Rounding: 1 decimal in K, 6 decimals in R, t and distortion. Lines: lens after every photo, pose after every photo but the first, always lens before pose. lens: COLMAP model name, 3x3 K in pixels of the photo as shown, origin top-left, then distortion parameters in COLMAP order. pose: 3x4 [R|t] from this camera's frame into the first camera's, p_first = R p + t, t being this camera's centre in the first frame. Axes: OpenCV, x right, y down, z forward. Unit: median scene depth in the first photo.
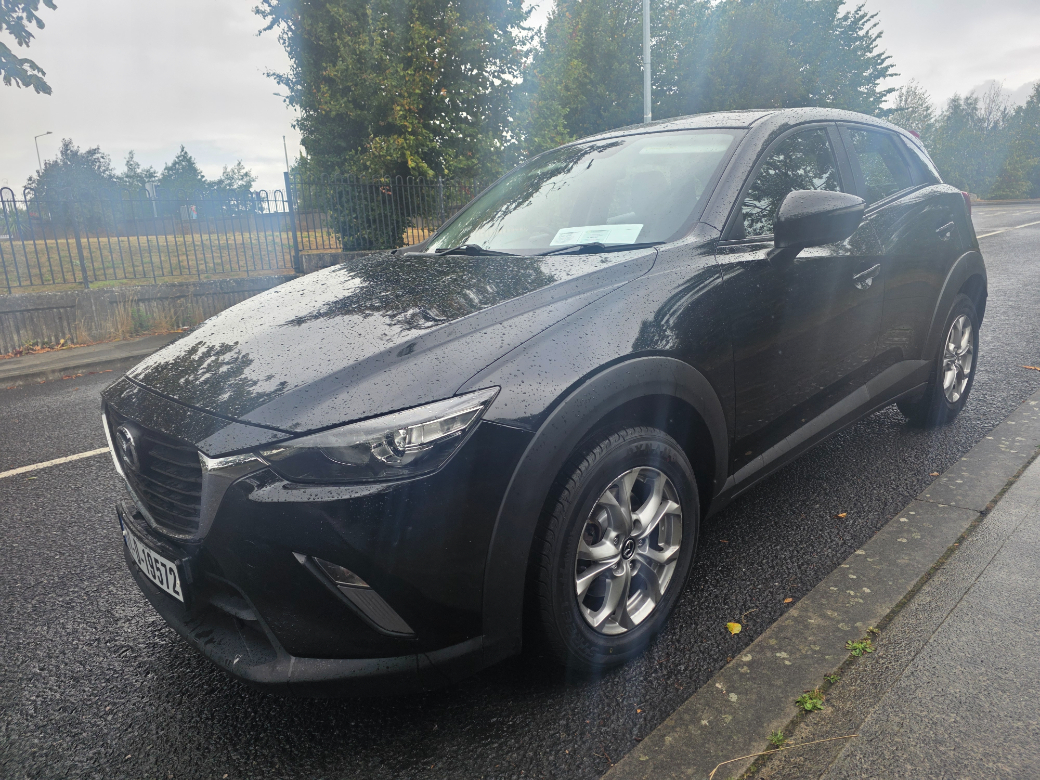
lens RADIAL K [[722.6, 0, 520.0], [0, 722.6, 390.0], [0, 0, 1]] dist [0.034083, 0.000471]
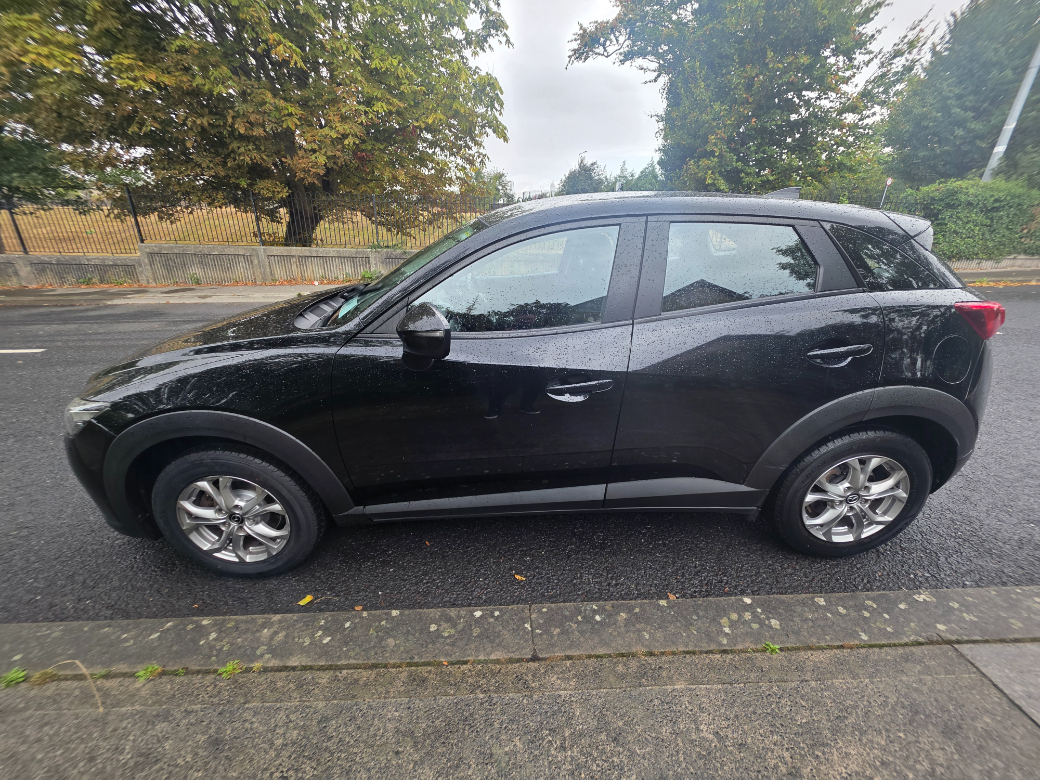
lens RADIAL K [[414.1, 0, 520.0], [0, 414.1, 390.0], [0, 0, 1]] dist [0.000847, -0.000111]
pose [[0.734850, 0.320979, -0.597468, 0.871385], [-0.196724, 0.943926, 0.265149, -0.337086], [0.649073, -0.077308, 0.756788, 0.610933]]
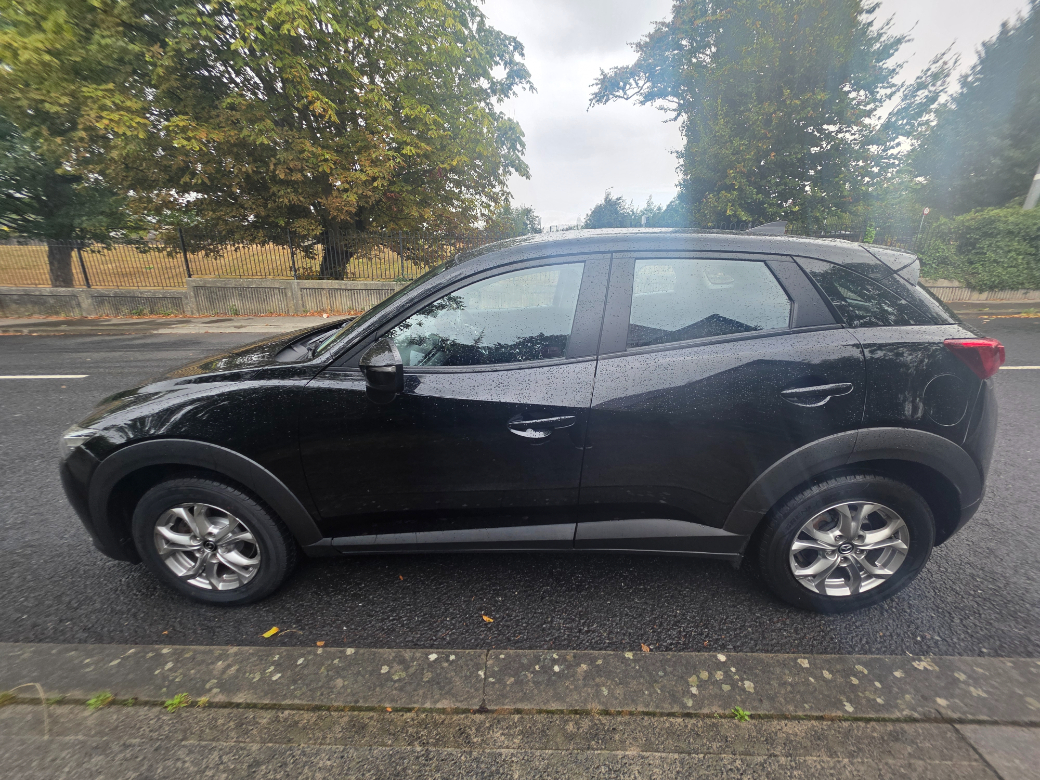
lens RADIAL K [[413.2, 0, 520.0], [0, 413.2, 390.0], [0, 0, 1]] dist [0.001067, 0.000178]
pose [[0.688881, 0.287897, -0.665250, 0.938932], [-0.194781, 0.957512, 0.212677, -0.365932], [0.698214, -0.016932, 0.715689, 0.684830]]
